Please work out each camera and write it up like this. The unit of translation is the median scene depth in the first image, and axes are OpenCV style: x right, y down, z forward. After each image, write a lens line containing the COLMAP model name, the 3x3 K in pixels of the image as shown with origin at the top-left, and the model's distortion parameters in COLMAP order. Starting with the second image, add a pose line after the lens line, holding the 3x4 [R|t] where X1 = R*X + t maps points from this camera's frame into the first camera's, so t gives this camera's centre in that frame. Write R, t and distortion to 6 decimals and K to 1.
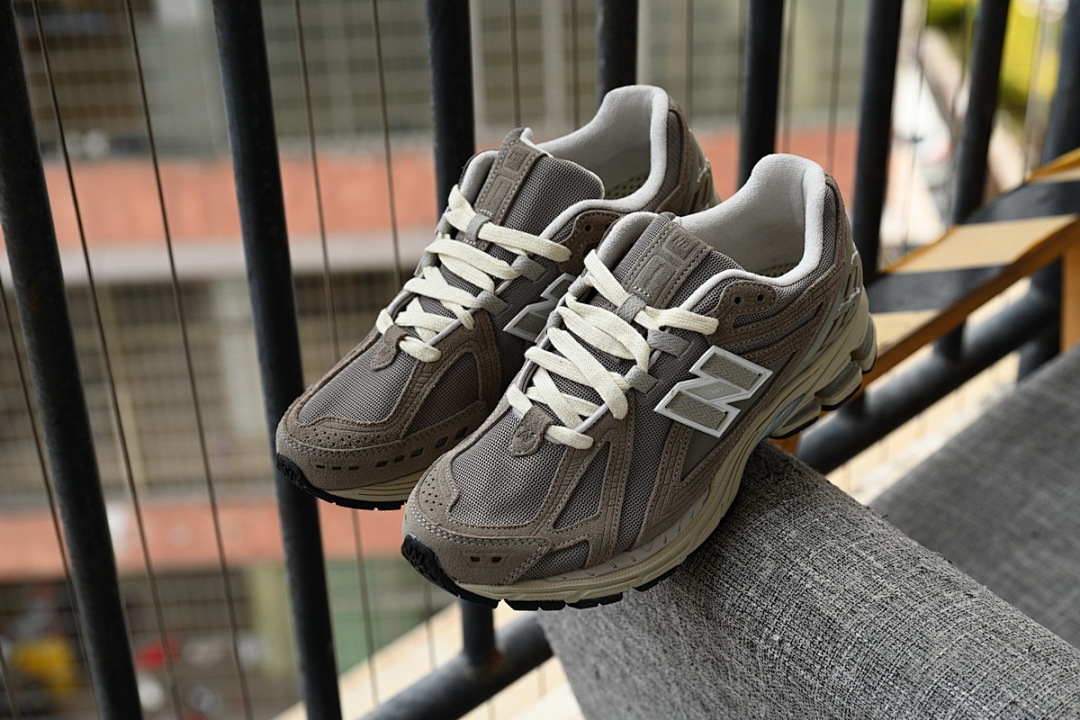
lens RADIAL K [[2054.6, 0, 540.6], [0, 2054.6, 328.7], [0, 0, 1]] dist [-0.073818, 0.500124]
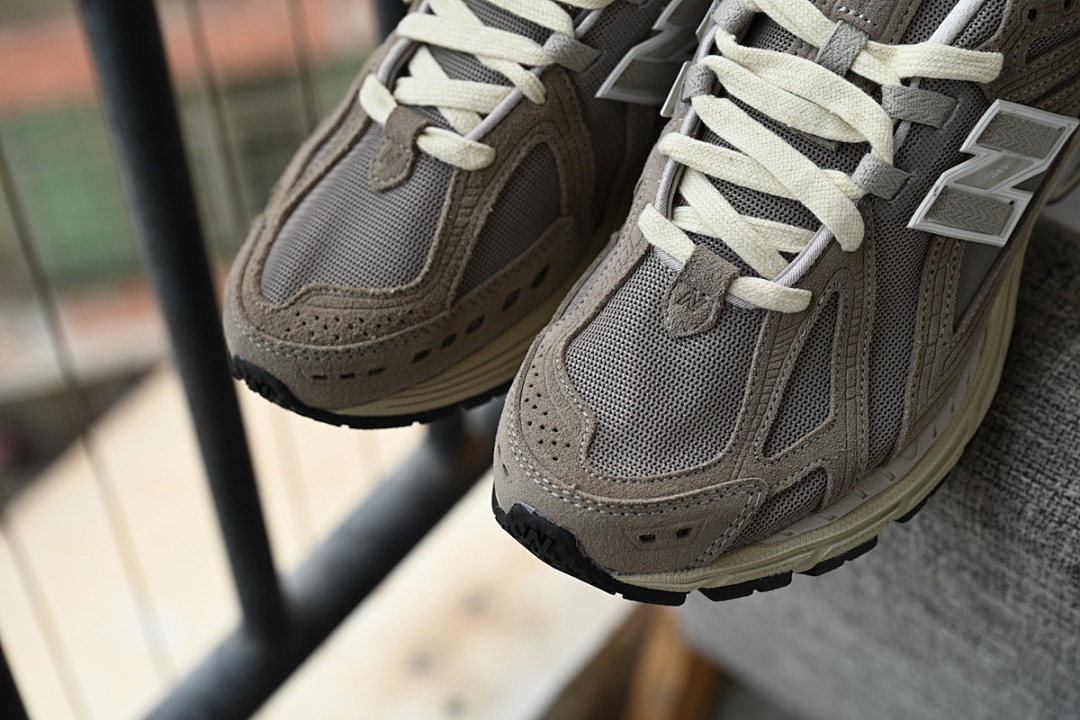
lens RADIAL K [[2279.2, 0, 519.3], [0, 2279.2, 358.2], [0, 0, 1]] dist [-0.028382, 0.056304]
pose [[0.985027, -0.145080, 0.093133, -0.114675], [0.117464, 0.960200, 0.253414, -0.097631], [-0.126191, -0.238680, 0.962864, 0.388221]]
